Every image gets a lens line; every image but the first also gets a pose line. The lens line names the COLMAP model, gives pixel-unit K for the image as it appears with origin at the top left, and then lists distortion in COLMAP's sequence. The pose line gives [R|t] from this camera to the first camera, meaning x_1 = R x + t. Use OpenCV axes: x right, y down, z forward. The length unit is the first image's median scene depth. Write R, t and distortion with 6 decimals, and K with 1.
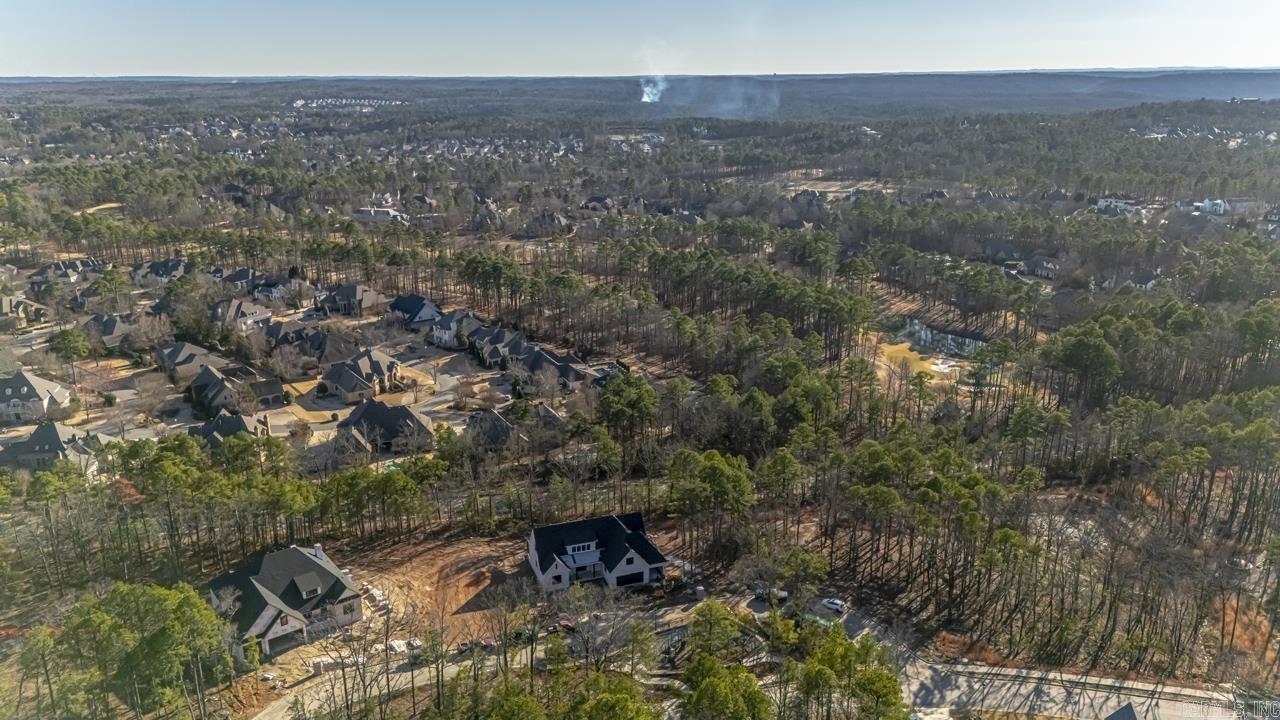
lens RADIAL K [[936.1, 0, 638.8], [0, 936.1, 354.9], [0, 0, 1]] dist [0.079927, -0.076600]
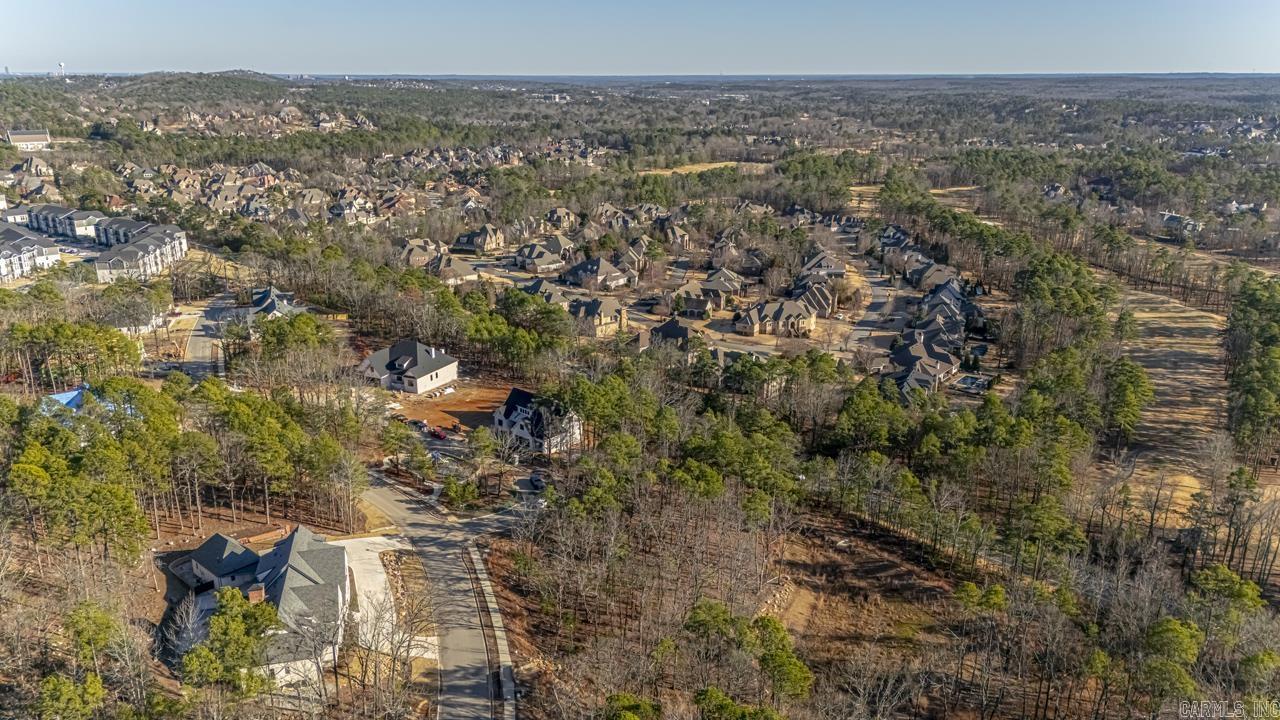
lens RADIAL K [[936.1, 0, 643.5], [0, 936.1, 363.9], [0, 0, 1]] dist [0.079927, -0.076600]
pose [[0.477788, 0.268517, -0.836432, 0.523423], [-0.258319, 0.952989, 0.158377, -0.055549], [0.839637, 0.140396, 0.524689, 0.192057]]
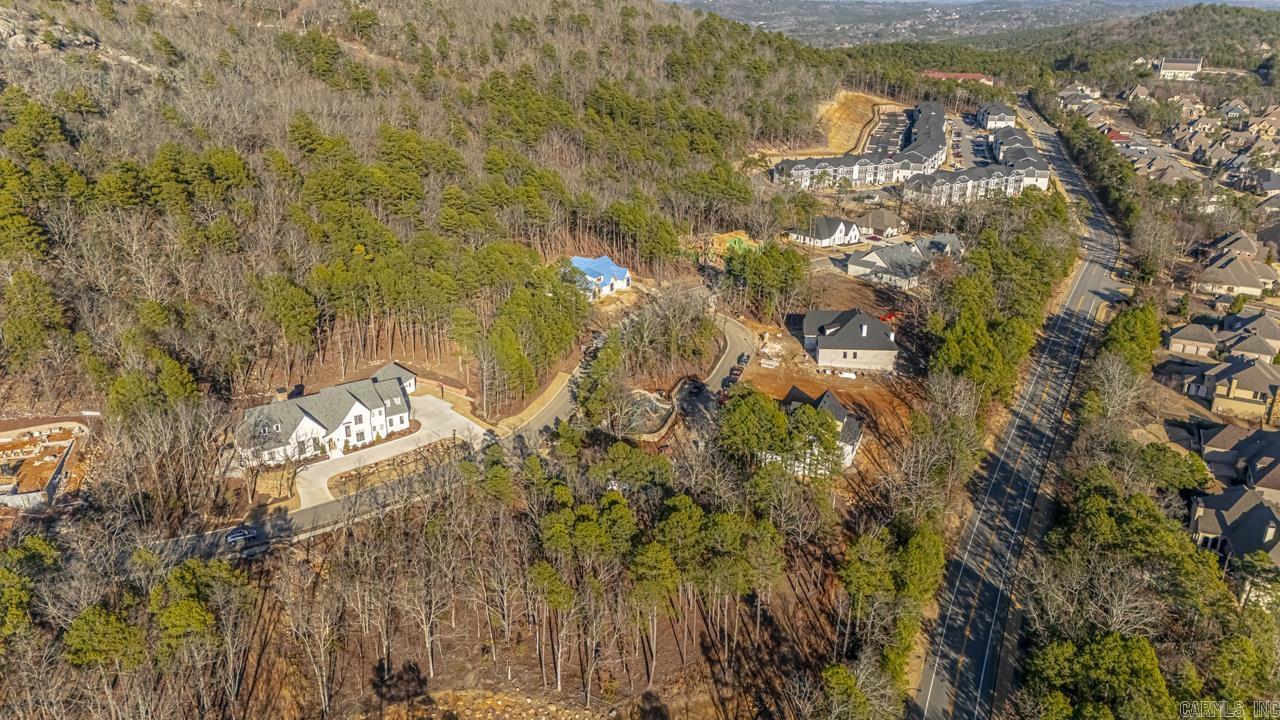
lens RADIAL K [[936.1, 0, 641.9], [0, 936.1, 358.7], [0, 0, 1]] dist [0.079927, -0.076600]
pose [[-0.655707, 0.277639, -0.702115, 0.391780], [-0.216345, 0.821848, 0.527030, -0.189499], [0.723356, 0.497476, -0.478826, 0.626566]]
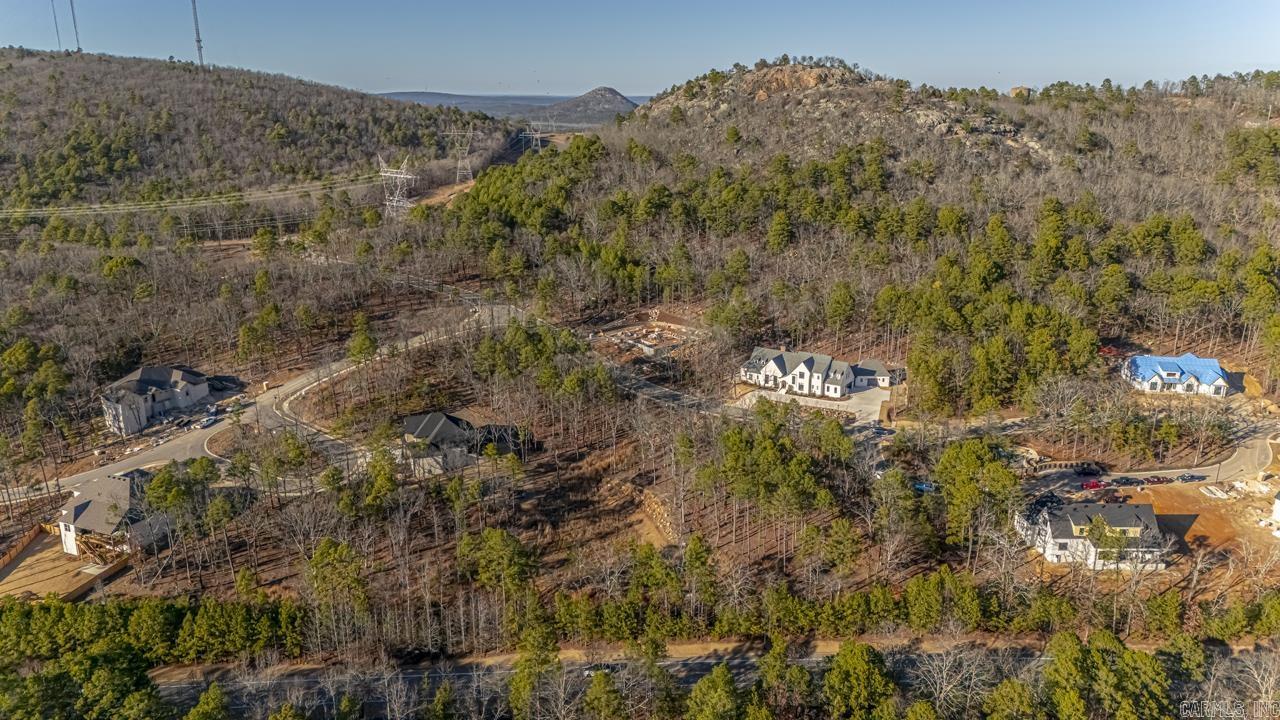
lens RADIAL K [[936.1, 0, 642.8], [0, 936.1, 364.8], [0, 0, 1]] dist [0.079927, -0.076600]
pose [[-0.950598, -0.084282, 0.298765, 0.061526], [0.092088, 0.842551, 0.530686, -0.269220], [-0.296452, 0.531981, -0.793166, 0.894812]]
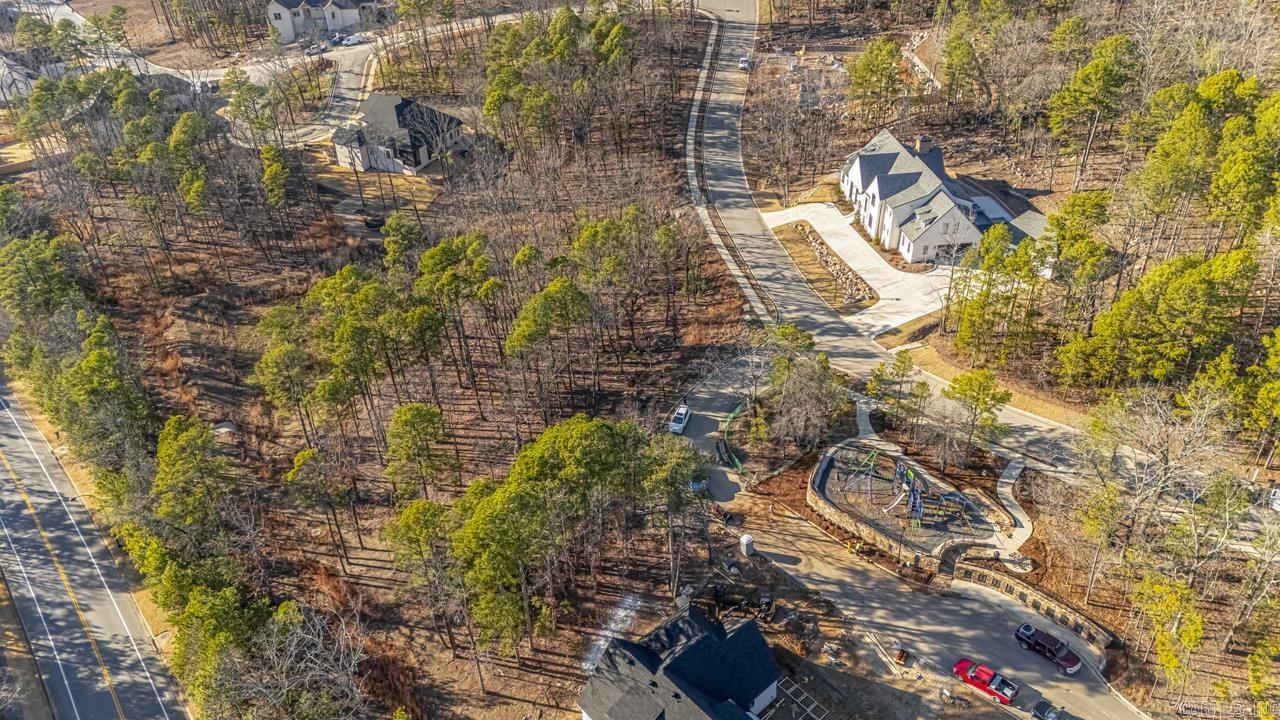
lens RADIAL K [[936.1, 0, 641.4], [0, 936.1, 370.7], [0, 0, 1]] dist [0.079927, -0.076600]
pose [[-0.384903, -0.519479, 0.762884, -0.129809], [0.284659, 0.719454, 0.633526, -0.095388], [-0.877963, 0.461008, -0.129045, 0.468631]]
